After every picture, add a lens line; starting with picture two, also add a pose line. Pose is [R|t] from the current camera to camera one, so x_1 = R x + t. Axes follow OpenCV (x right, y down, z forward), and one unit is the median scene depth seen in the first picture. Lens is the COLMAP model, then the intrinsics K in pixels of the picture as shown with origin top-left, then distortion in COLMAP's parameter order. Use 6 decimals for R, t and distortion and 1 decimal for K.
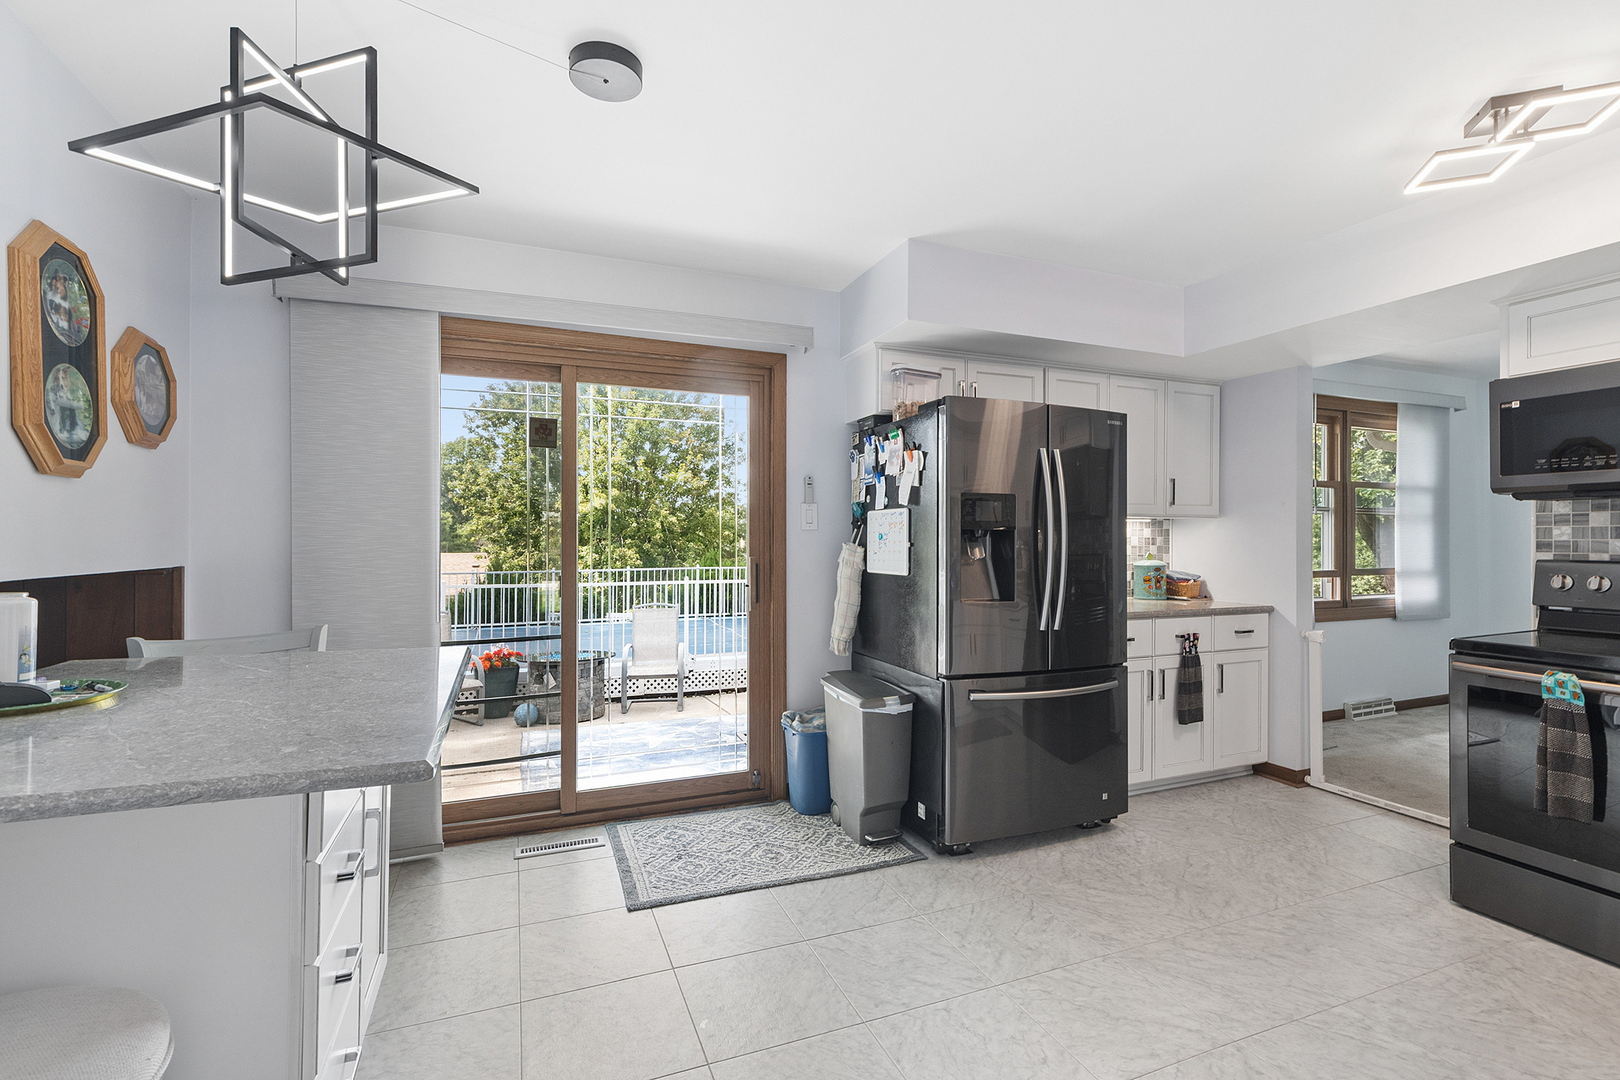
lens RADIAL K [[732.7, 0, 801.9], [0, 732.7, 539.2], [0, 0, 1]] dist [0.001473, -0.001558]
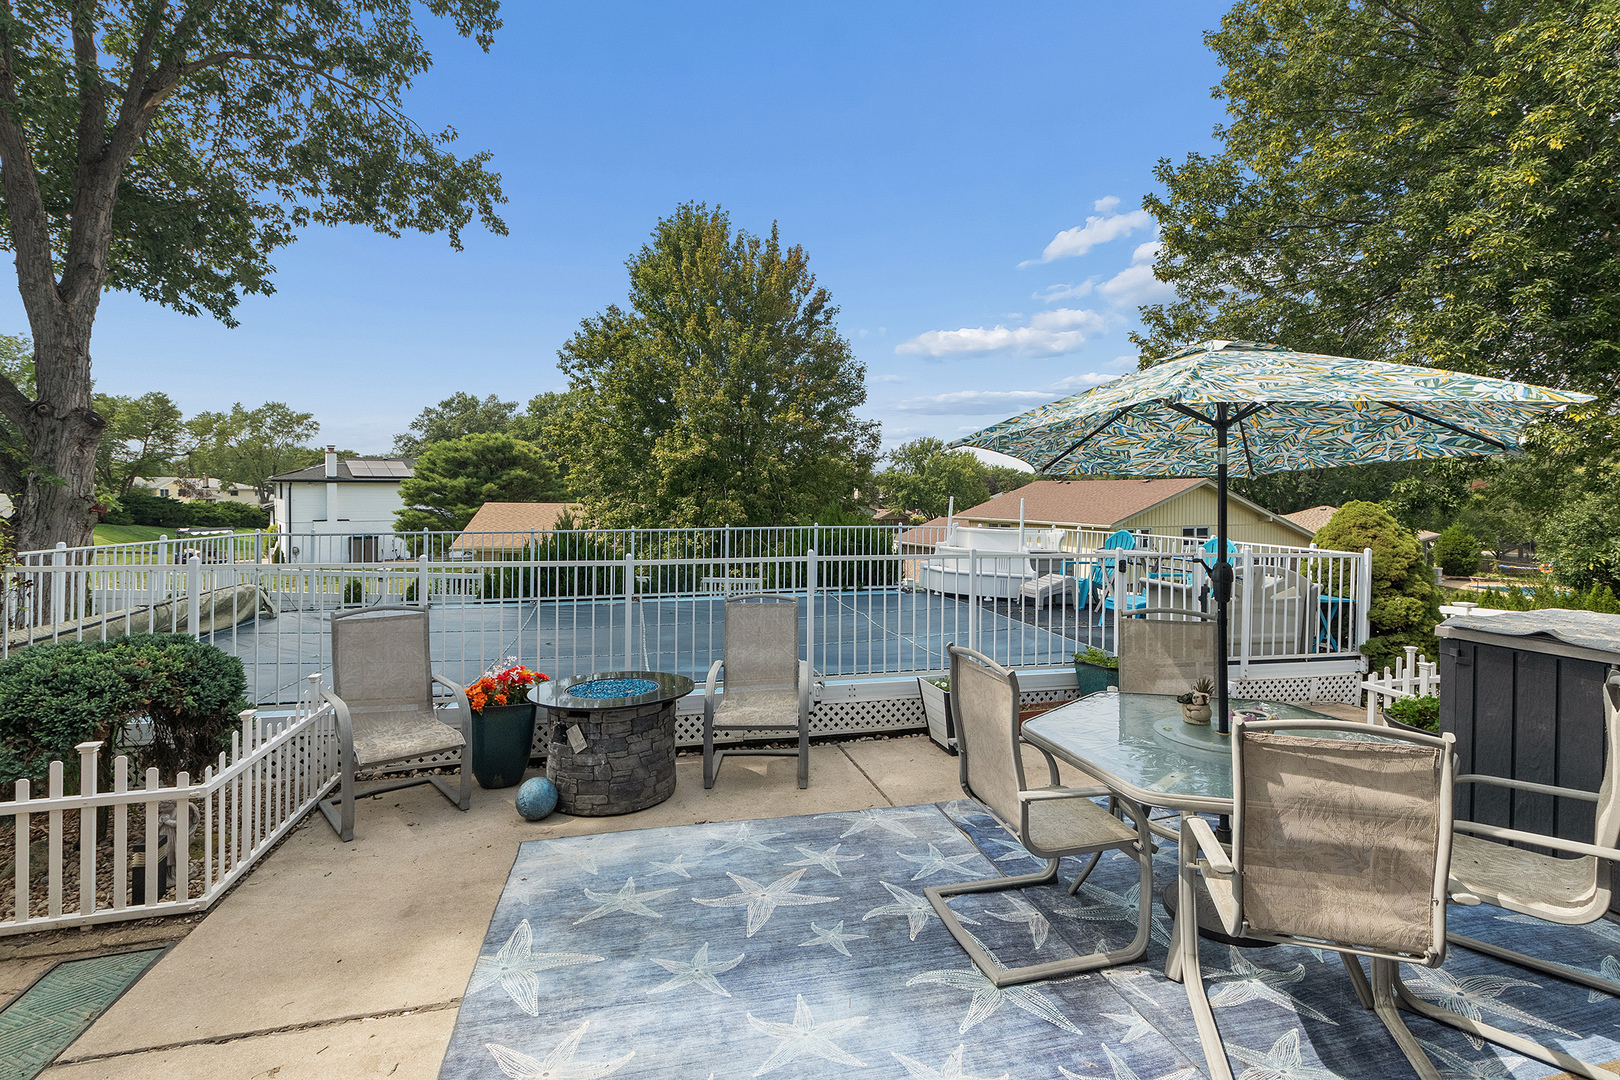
lens RADIAL K [[732.7, 0, 799.1], [0, 732.7, 499.6], [0, 0, 1]] dist [0.001473, -0.001558]
pose [[0.989265, 0.007293, -0.145952, -0.027937], [-0.005551, 0.999908, 0.012340, 0.000341], [0.146028, -0.011397, 0.989215, 0.139255]]
